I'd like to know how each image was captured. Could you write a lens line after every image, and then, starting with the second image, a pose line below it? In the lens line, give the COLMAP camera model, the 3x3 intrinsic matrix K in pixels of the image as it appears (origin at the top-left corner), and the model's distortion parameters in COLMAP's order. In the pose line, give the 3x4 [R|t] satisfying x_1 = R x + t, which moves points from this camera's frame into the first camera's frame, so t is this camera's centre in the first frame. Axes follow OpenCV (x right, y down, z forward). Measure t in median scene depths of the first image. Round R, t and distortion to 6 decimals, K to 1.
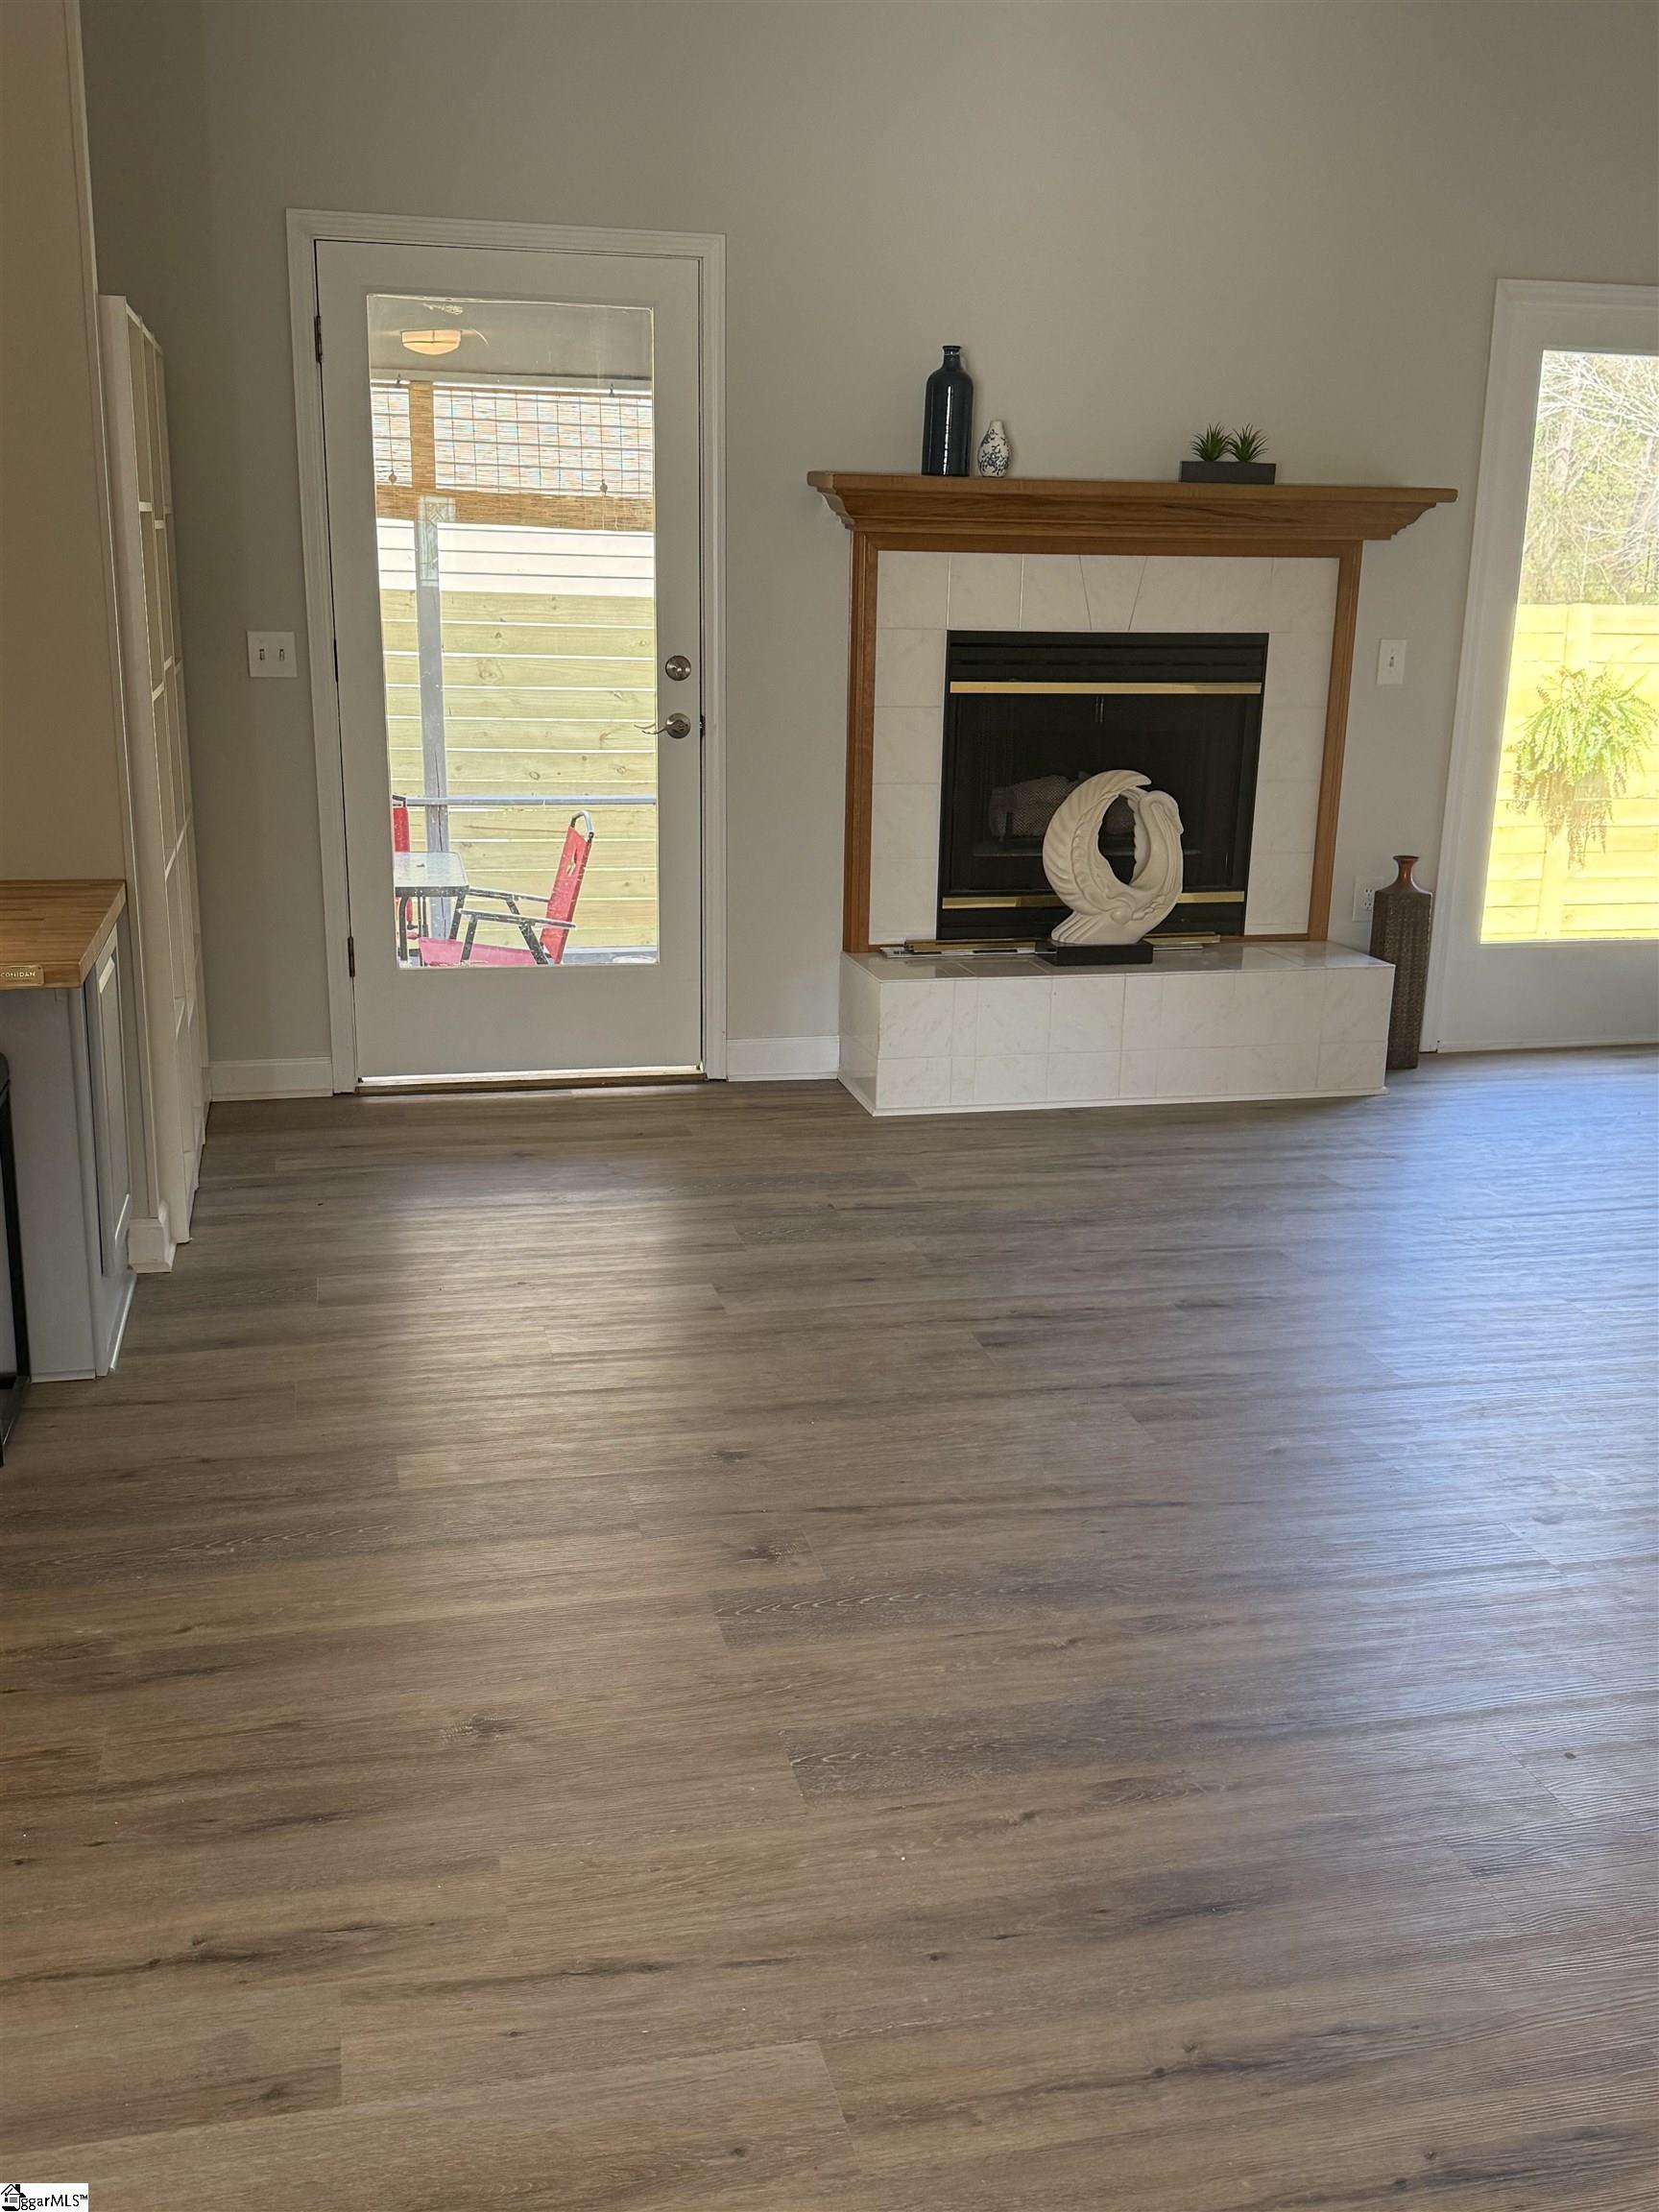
lens RADIAL K [[2115.3, 0, 851.1], [0, 2115.3, 1153.8], [0, 0, 1]] dist [0.081891, 0.000000]
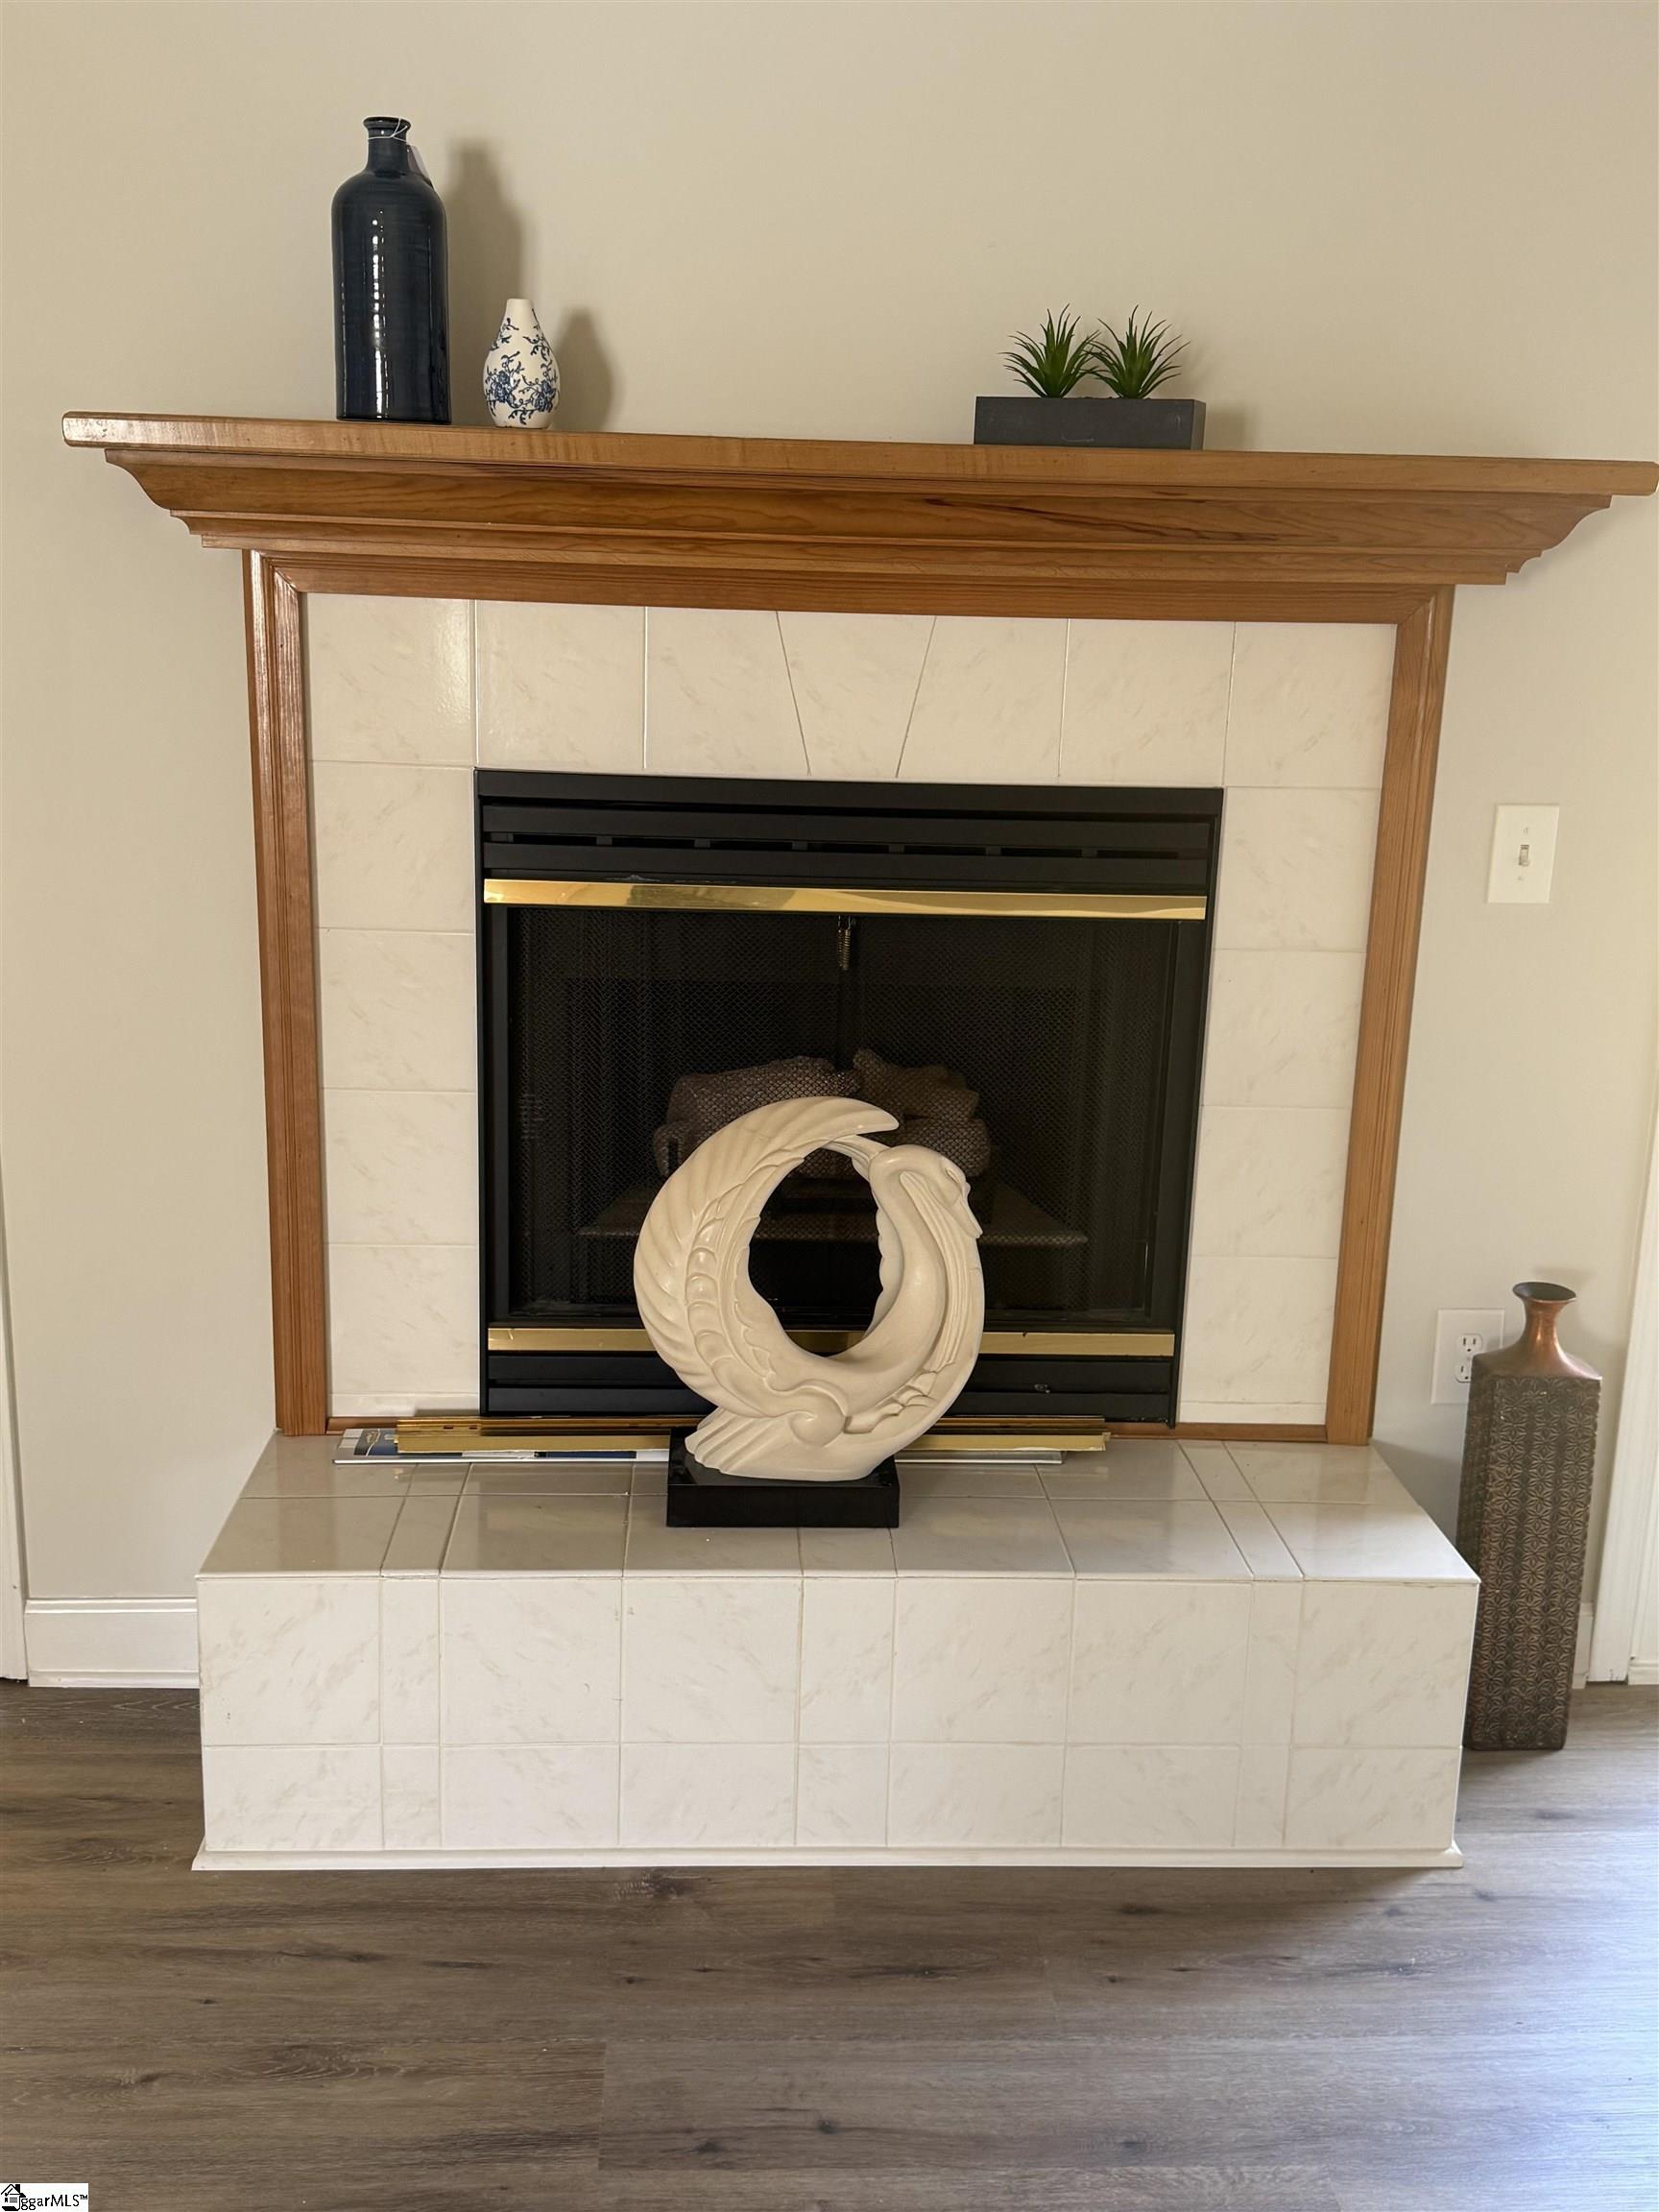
lens RADIAL K [[2115.3, 0, 821.8], [0, 2115.3, 1114.2], [0, 0, 1]] dist [0.081891, 0.000000]
pose [[0.981593, 0.054013, -0.183186, 0.201408], [-0.060153, 0.997793, -0.028123, -0.161245], [0.181263, 0.038624, 0.982676, 0.559660]]
